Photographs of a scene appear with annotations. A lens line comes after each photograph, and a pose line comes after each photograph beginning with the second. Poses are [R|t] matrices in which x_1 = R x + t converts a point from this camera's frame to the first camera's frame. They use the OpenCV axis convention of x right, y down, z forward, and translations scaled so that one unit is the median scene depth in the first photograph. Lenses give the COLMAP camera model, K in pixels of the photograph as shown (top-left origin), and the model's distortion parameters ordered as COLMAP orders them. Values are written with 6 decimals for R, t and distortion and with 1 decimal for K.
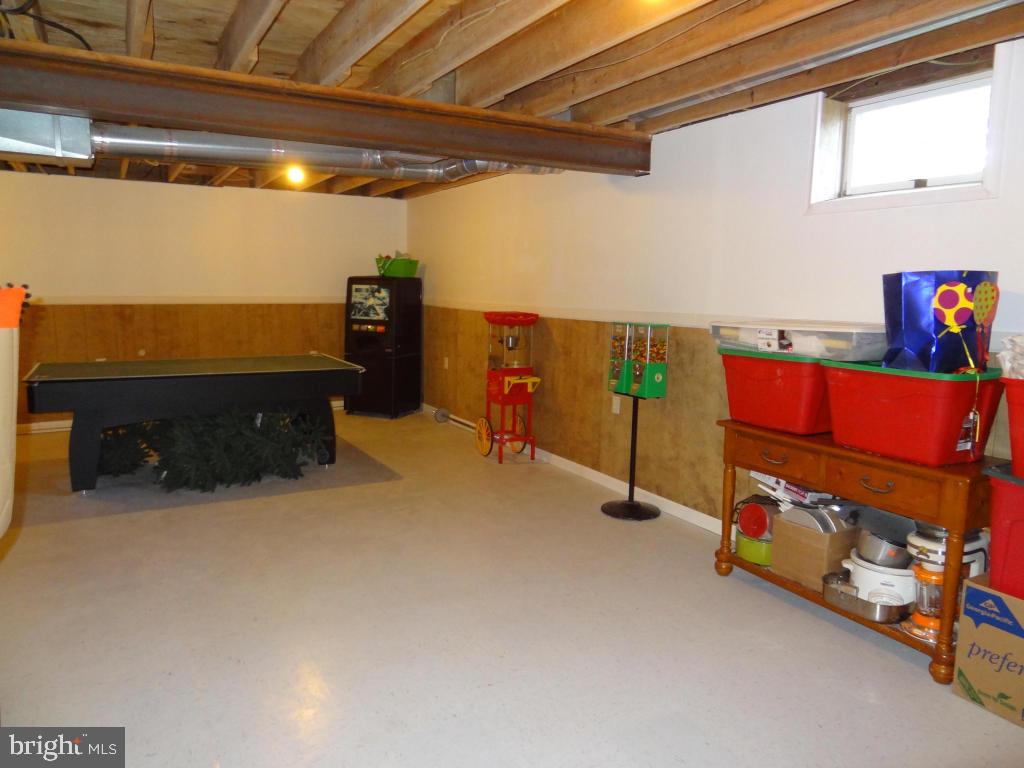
lens RADIAL K [[719.4, 0, 514.6], [0, 719.4, 384.4], [0, 0, 1]] dist [0.001837, 0.003631]
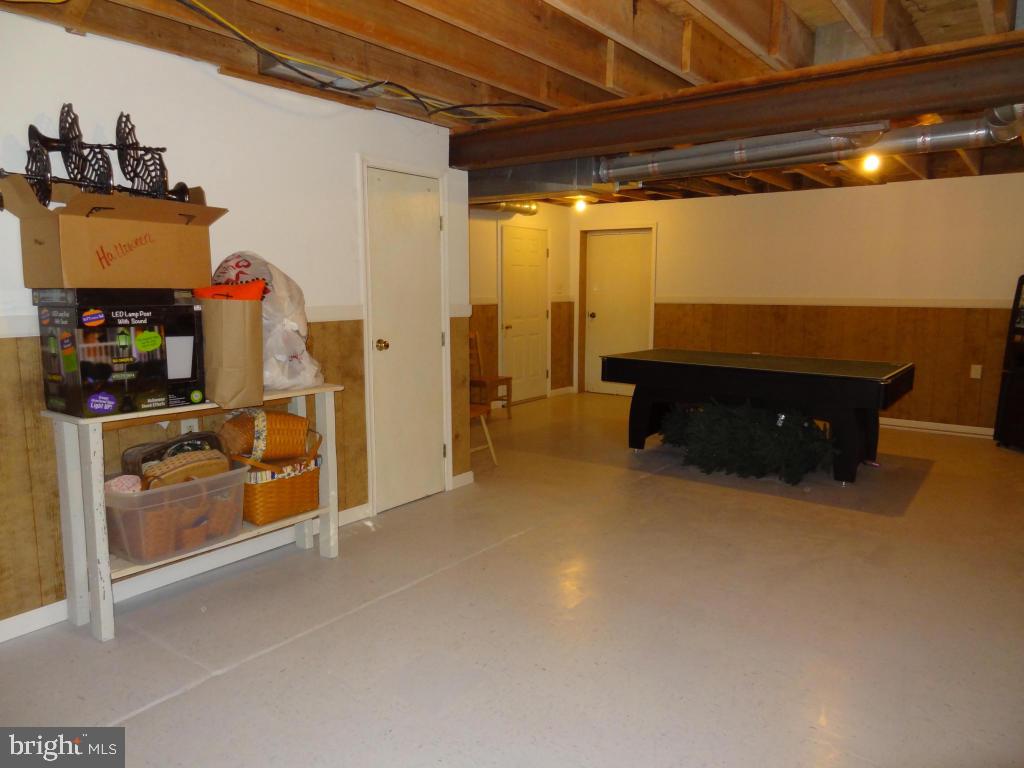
lens RADIAL K [[719.4, 0, 514.6], [0, 719.4, 384.4], [0, 0, 1]] dist [0.001837, 0.003631]
pose [[0.404079, 0.115641, -0.907385, 0.304603], [-0.125029, 0.989649, 0.070446, -0.017502], [0.906139, 0.084984, 0.414355, 0.187225]]
